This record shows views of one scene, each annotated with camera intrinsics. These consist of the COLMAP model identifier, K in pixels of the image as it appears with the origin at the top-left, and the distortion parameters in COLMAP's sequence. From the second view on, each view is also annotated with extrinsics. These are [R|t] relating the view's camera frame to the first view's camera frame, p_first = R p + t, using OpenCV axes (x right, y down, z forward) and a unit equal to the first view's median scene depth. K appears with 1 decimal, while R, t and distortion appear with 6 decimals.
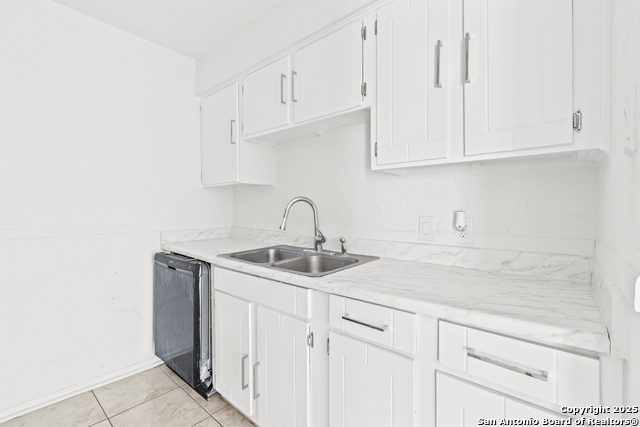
lens RADIAL K [[284.5, 0, 317.6], [0, 284.5, 210.3], [0, 0, 1]] dist [-0.000960, -0.000178]
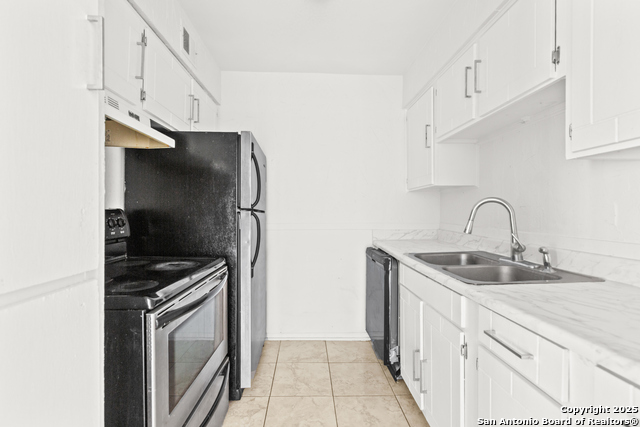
lens RADIAL K [[292.1, 0, 323.6], [0, 292.1, 212.5], [0, 0, 1]] dist [0.001169, 0.000181]
pose [[0.691202, 0.003241, -0.722654, 0.244867], [-0.005050, 0.999987, -0.000346, 0.002605], [0.722644, 0.003889, 0.691210, -0.002120]]
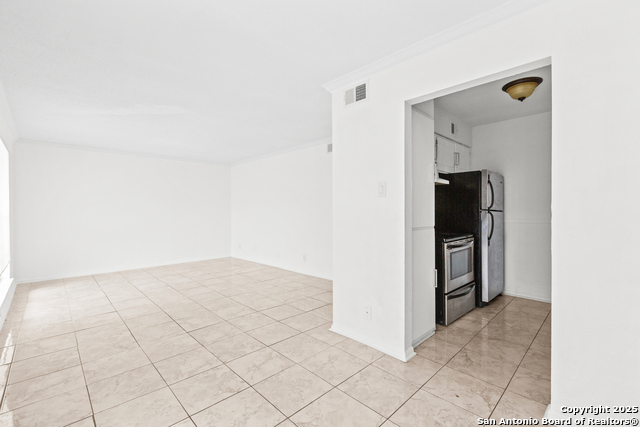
lens RADIAL K [[284.5, 0, 317.6], [0, 284.5, 210.3], [0, 0, 1]] dist [-0.000960, -0.000178]
pose [[-0.094308, -0.001500, -0.995542, 1.325911], [0.000666, 0.999999, -0.001570, -0.002934], [0.995543, -0.000811, -0.094306, -0.431066]]
